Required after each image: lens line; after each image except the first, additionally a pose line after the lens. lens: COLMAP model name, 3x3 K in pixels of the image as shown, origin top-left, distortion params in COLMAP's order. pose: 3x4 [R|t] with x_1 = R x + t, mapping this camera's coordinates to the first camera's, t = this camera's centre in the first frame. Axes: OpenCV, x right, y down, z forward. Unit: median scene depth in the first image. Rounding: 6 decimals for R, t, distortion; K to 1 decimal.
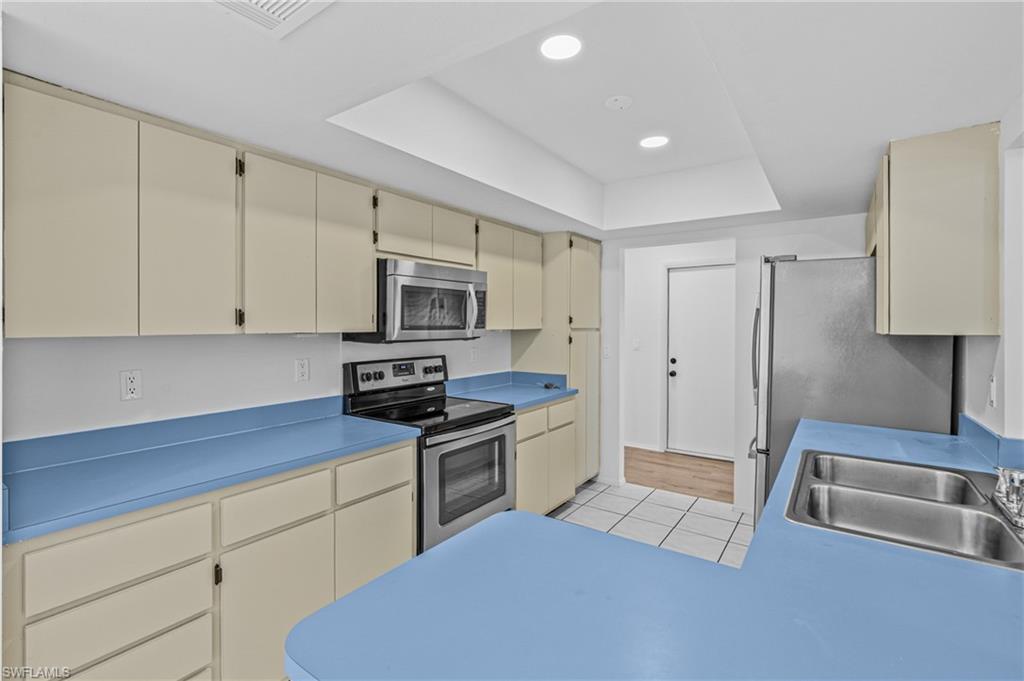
lens RADIAL K [[476.5, 0, 515.3], [0, 476.5, 323.2], [0, 0, 1]] dist [-0.000544, 0.000454]
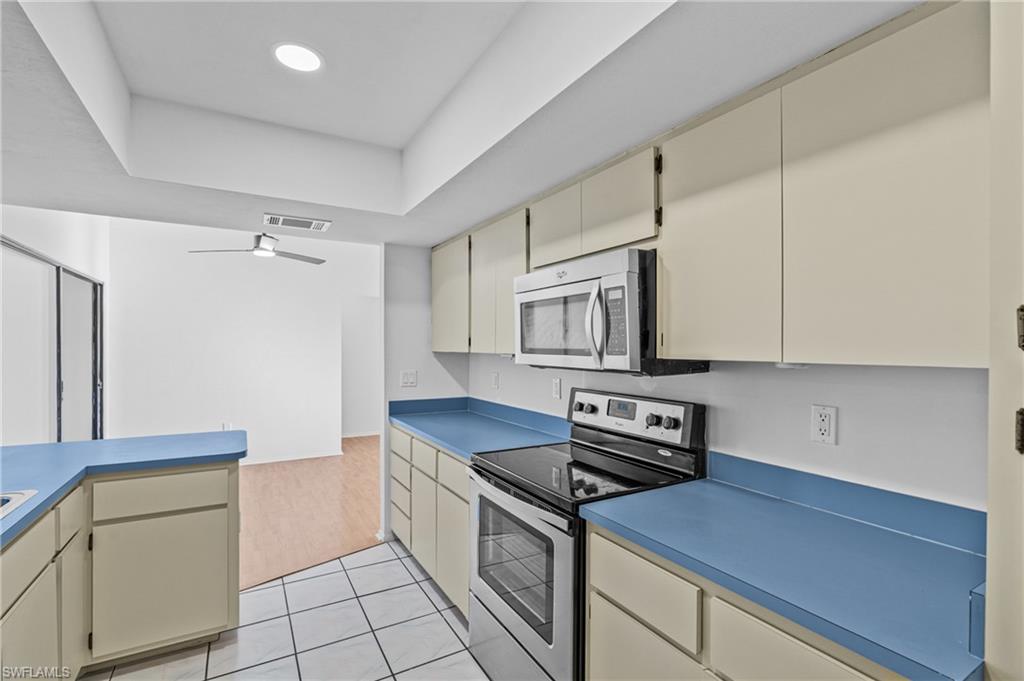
lens RADIAL K [[464.9, 0, 503.0], [0, 464.9, 340.9], [0, 0, 1]] dist [-0.001622, 0.000261]
pose [[-0.440142, -0.019760, -0.897711, 0.496618], [-0.008987, 0.999805, -0.017601, 0.006955], [0.897883, 0.000321, -0.440233, 1.182071]]
